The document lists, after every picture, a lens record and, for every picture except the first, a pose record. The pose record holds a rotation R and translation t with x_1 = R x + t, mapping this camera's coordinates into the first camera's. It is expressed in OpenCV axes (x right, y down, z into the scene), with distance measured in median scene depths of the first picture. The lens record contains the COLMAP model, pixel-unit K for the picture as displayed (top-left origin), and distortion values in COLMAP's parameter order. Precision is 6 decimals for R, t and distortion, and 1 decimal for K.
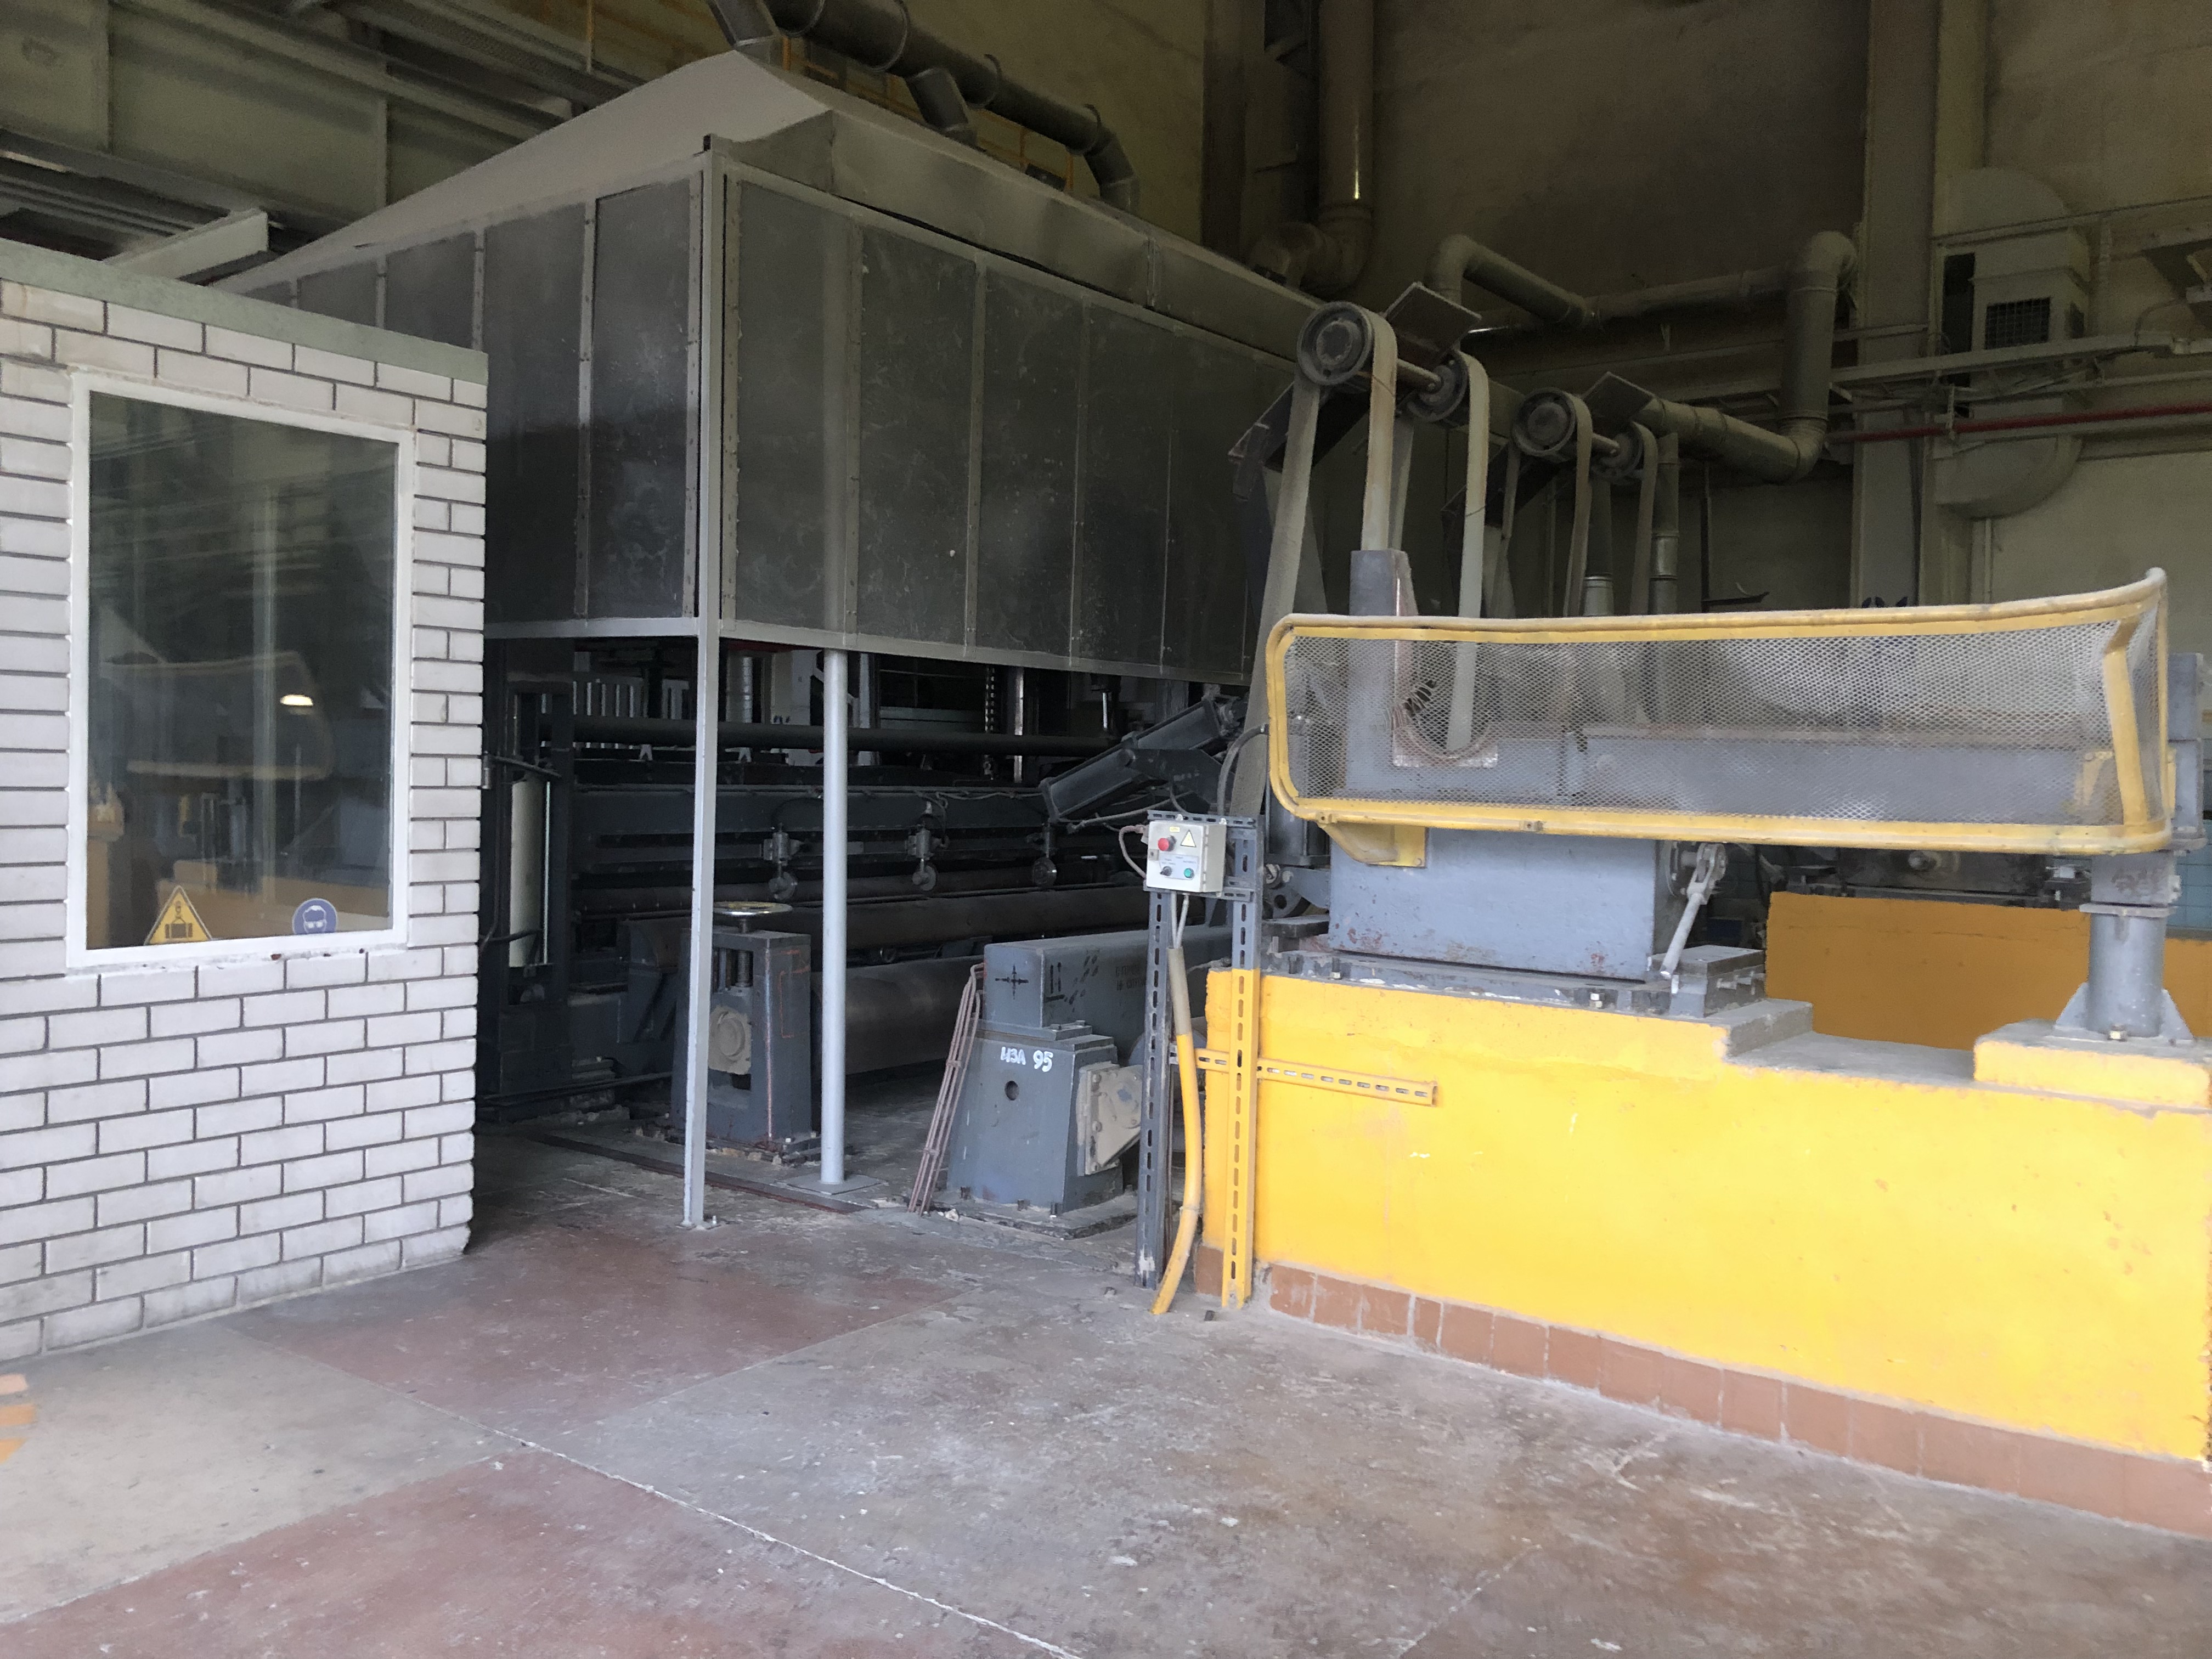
lens RADIAL K [[1802.9, 0, 1117.4], [0, 1802.9, 835.2], [0, 0, 1]] dist [0.017205, -0.003963]
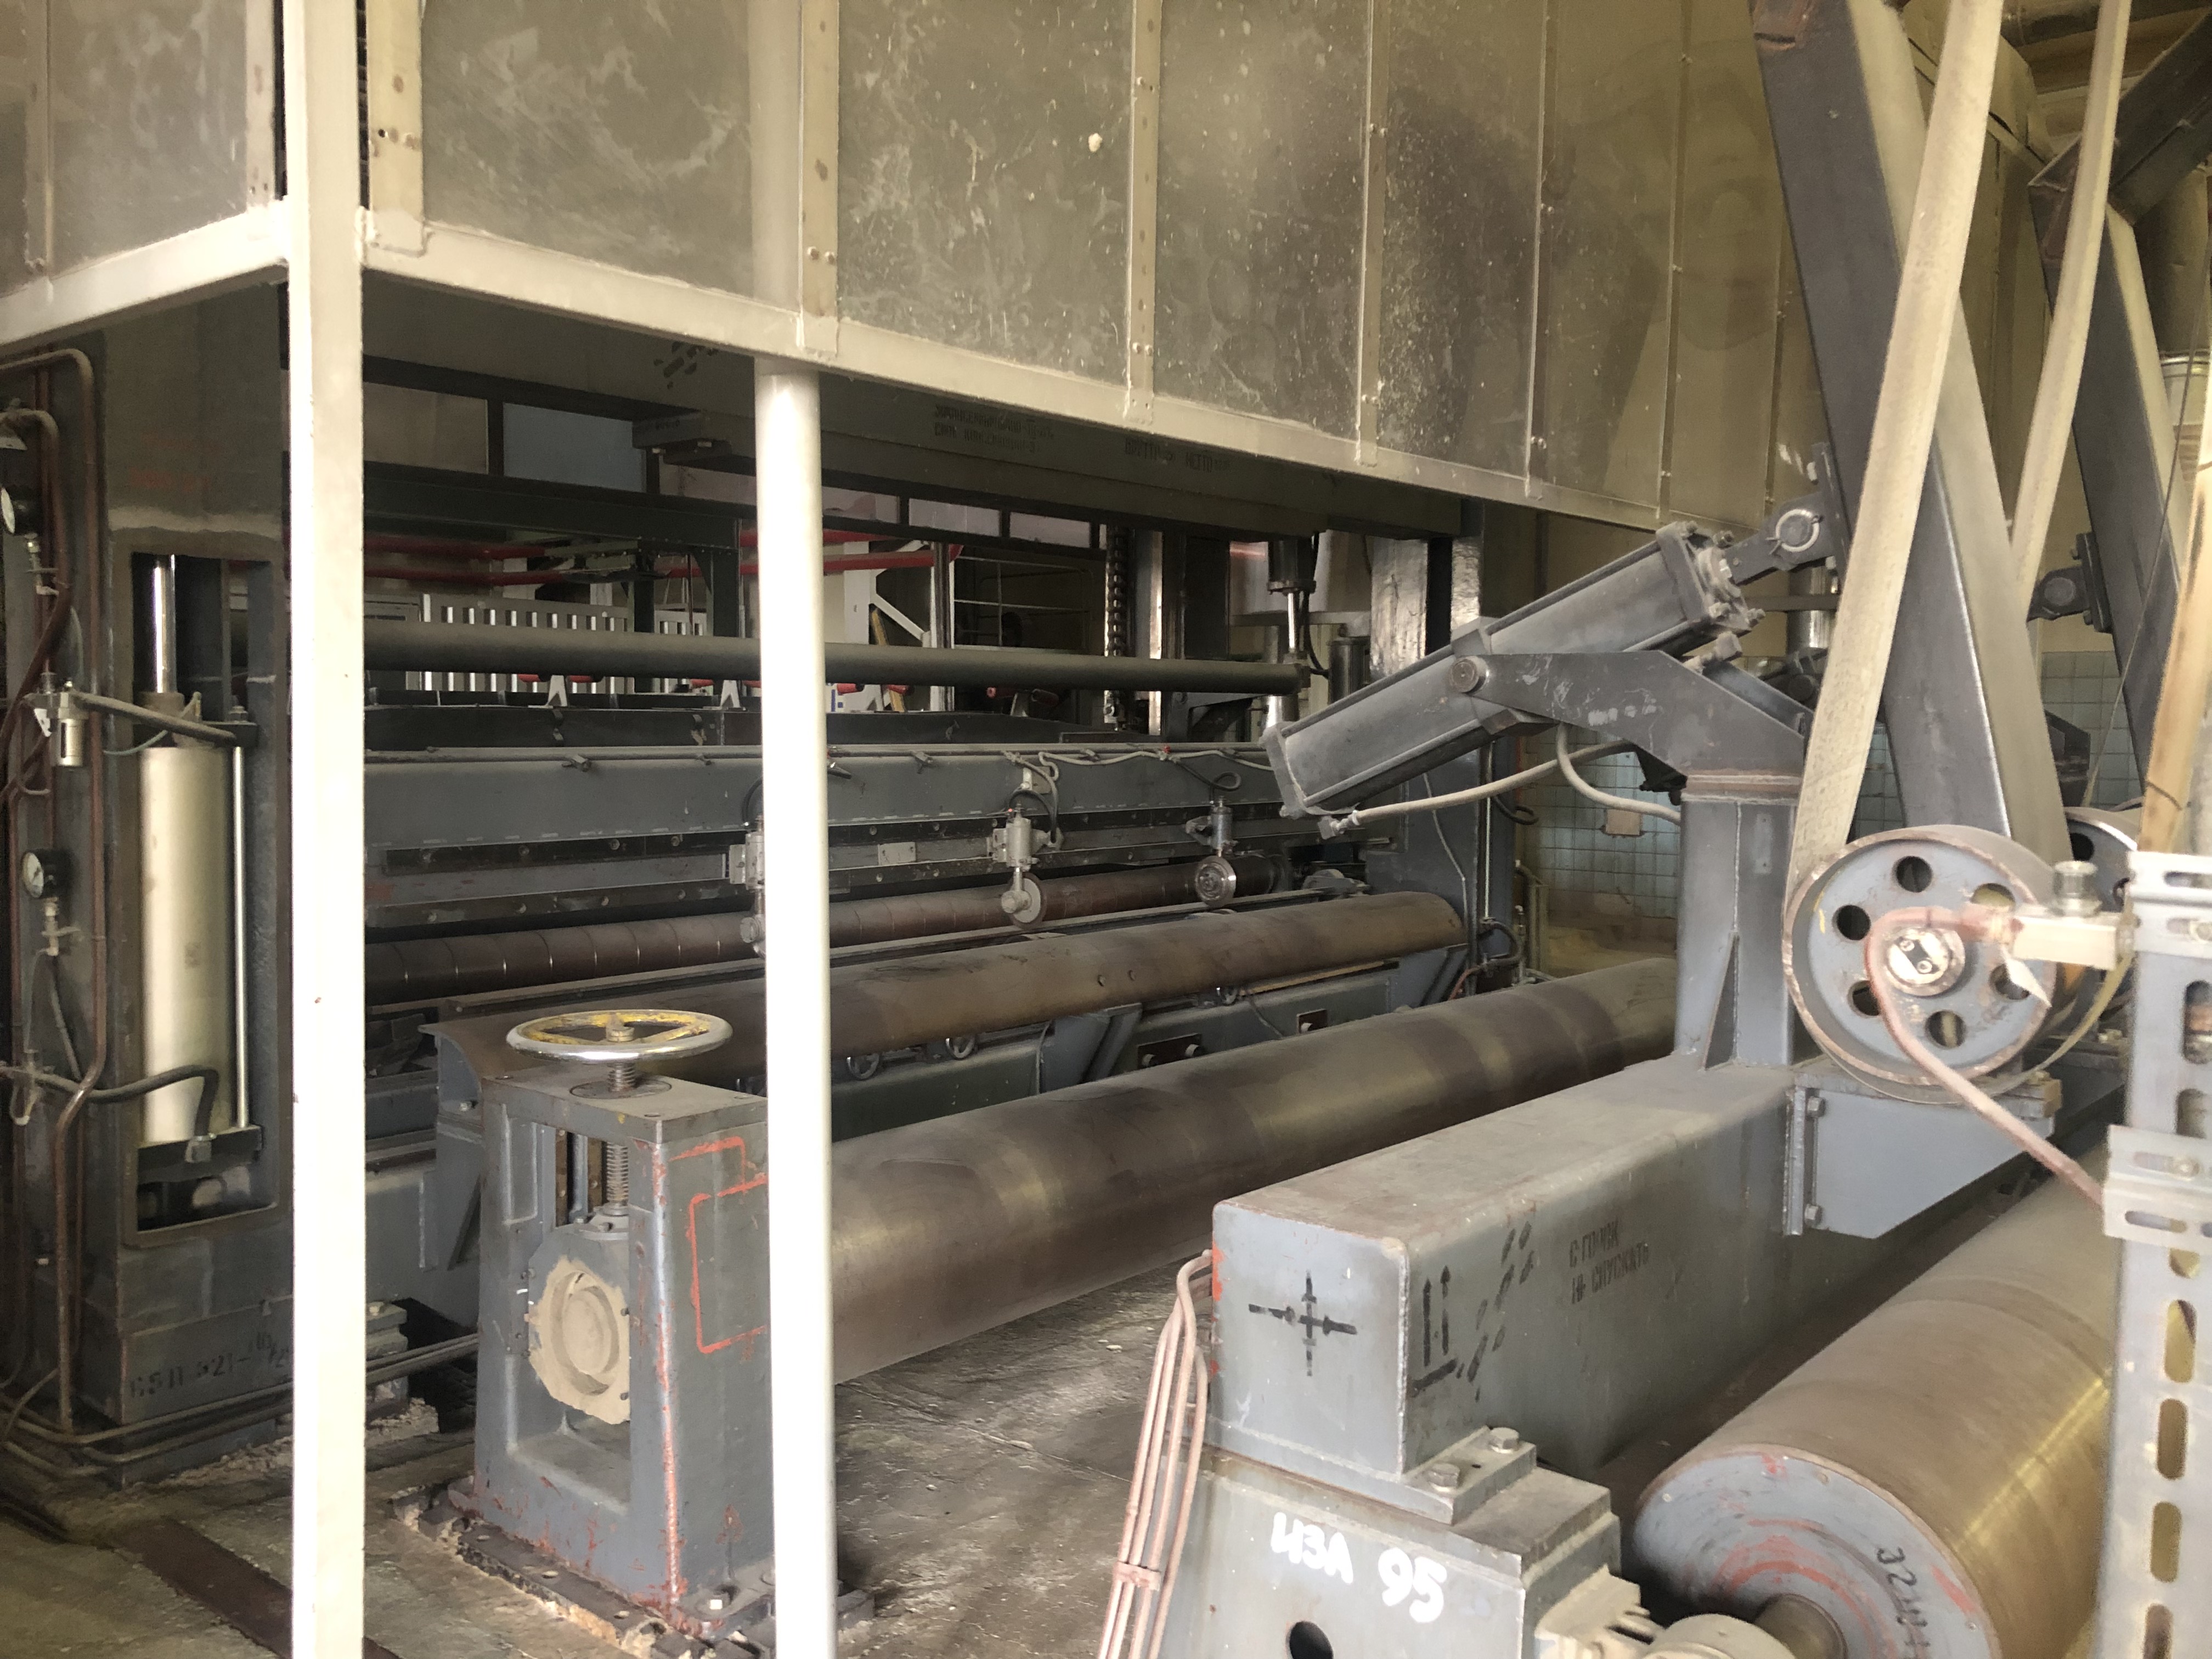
lens RADIAL K [[1802.9, 0, 1096.7], [0, 1802.9, 829.2], [0, 0, 1]] dist [0.017205, -0.003963]
pose [[0.998217, -0.011996, -0.058464, -0.066554], [0.013363, 0.999645, 0.023047, -0.017056], [0.058167, -0.023787, 0.998023, 0.578879]]
